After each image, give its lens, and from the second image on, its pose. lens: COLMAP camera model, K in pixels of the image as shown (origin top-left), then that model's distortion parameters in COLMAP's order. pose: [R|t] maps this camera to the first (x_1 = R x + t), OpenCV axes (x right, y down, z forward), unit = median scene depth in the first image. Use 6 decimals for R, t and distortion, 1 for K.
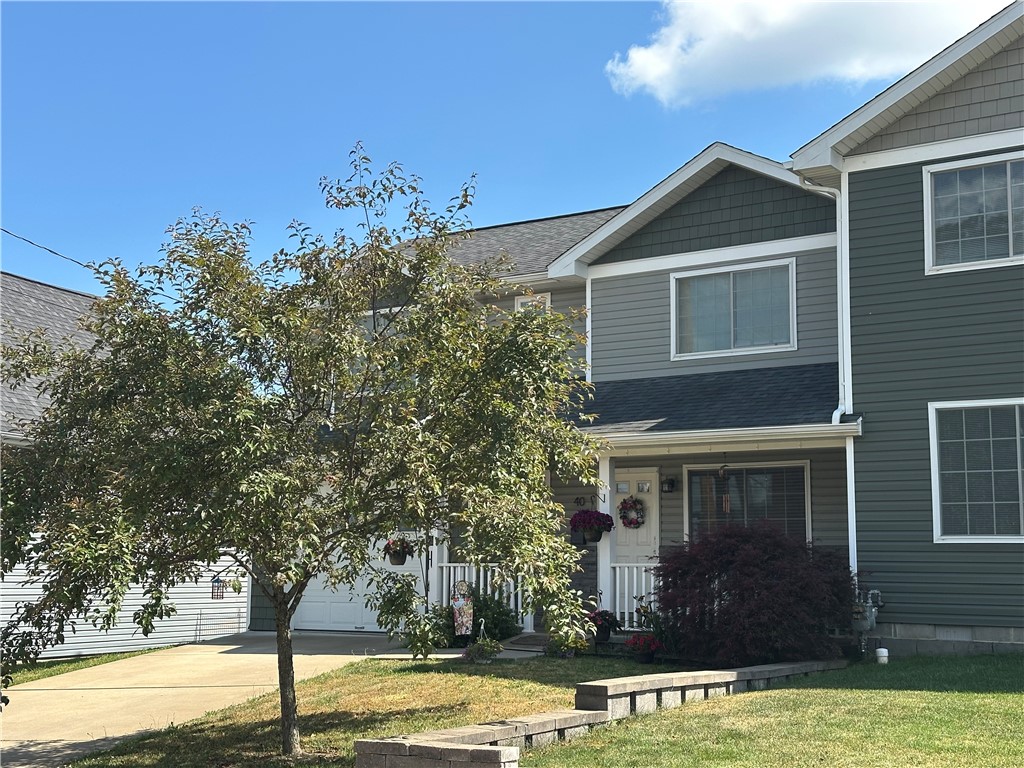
lens RADIAL K [[1427.6, 0, 502.5], [0, 1427.6, 383.8], [0, 0, 1]] dist [0.126820, 0.000000]
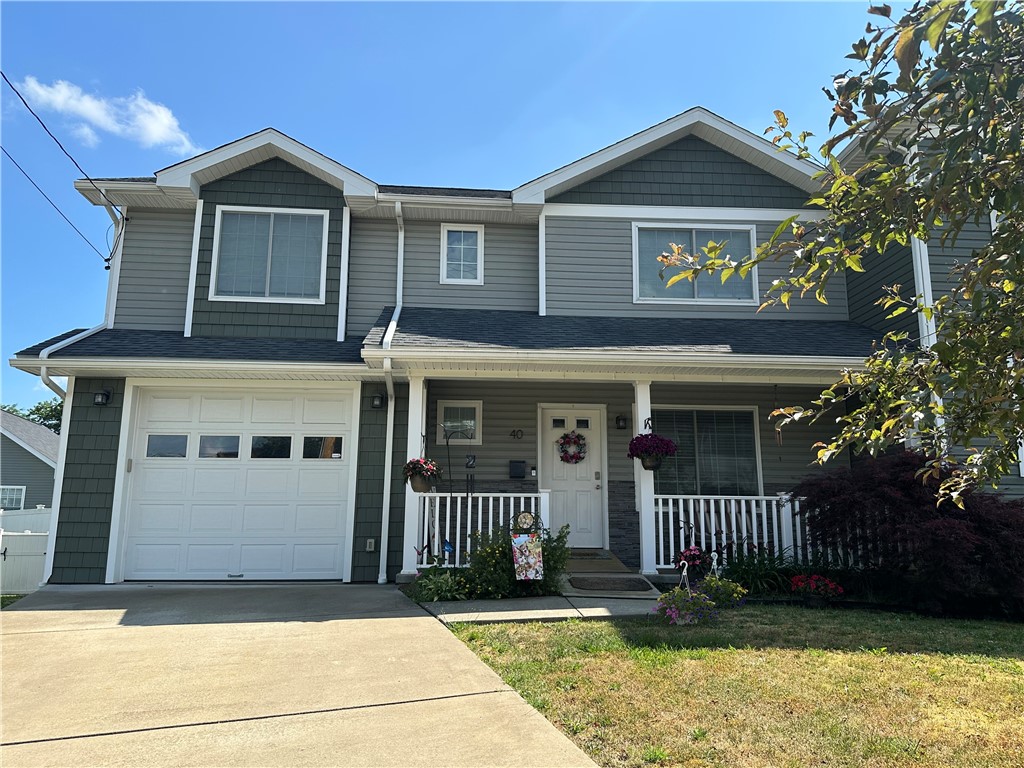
lens RADIAL K [[753.8, 0, 517.3], [0, 753.8, 383.7], [0, 0, 1]] dist [0.084739, -0.033462]
pose [[0.784036, 0.113073, 0.610330, -0.280488], [-0.082159, 0.993521, -0.078523, 0.093413], [-0.615254, 0.011421, 0.788246, 0.624978]]
